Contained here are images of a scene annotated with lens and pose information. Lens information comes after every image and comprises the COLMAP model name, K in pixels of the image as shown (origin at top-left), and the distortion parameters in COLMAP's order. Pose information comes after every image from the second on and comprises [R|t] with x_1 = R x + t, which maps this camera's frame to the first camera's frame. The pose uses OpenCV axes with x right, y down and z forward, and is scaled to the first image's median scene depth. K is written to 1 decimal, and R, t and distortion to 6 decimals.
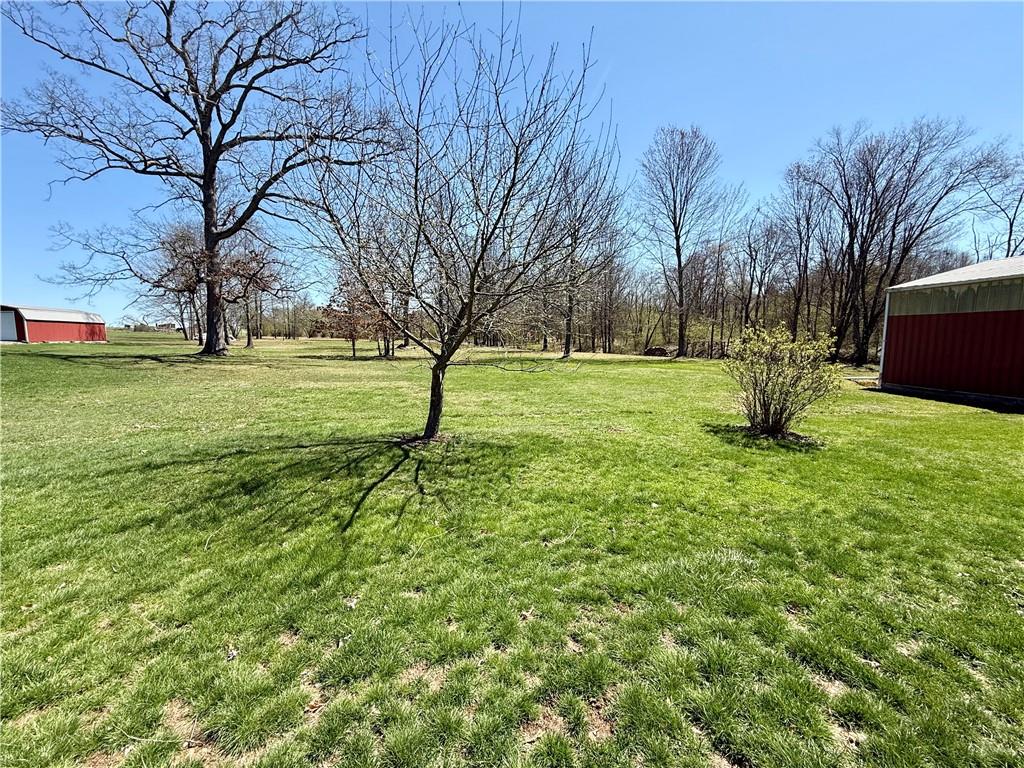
lens RADIAL K [[405.8, 0, 510.1], [0, 405.8, 383.7], [0, 0, 1]] dist [0.000301, -0.000069]
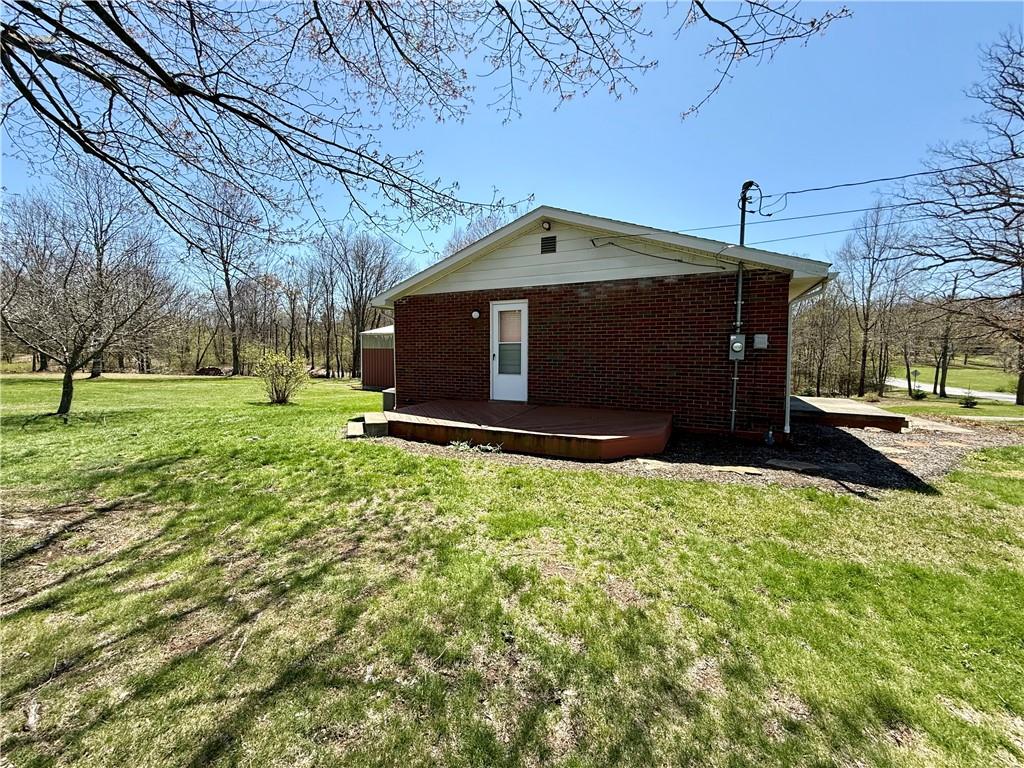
lens RADIAL K [[405.8, 0, 510.1], [0, 405.8, 383.7], [0, 0, 1]] dist [0.000301, -0.000069]
pose [[0.551114, -0.028612, 0.833939, -0.091851], [0.073212, 0.997216, -0.014168, 0.025921], [-0.831212, 0.068862, 0.551675, -0.230618]]
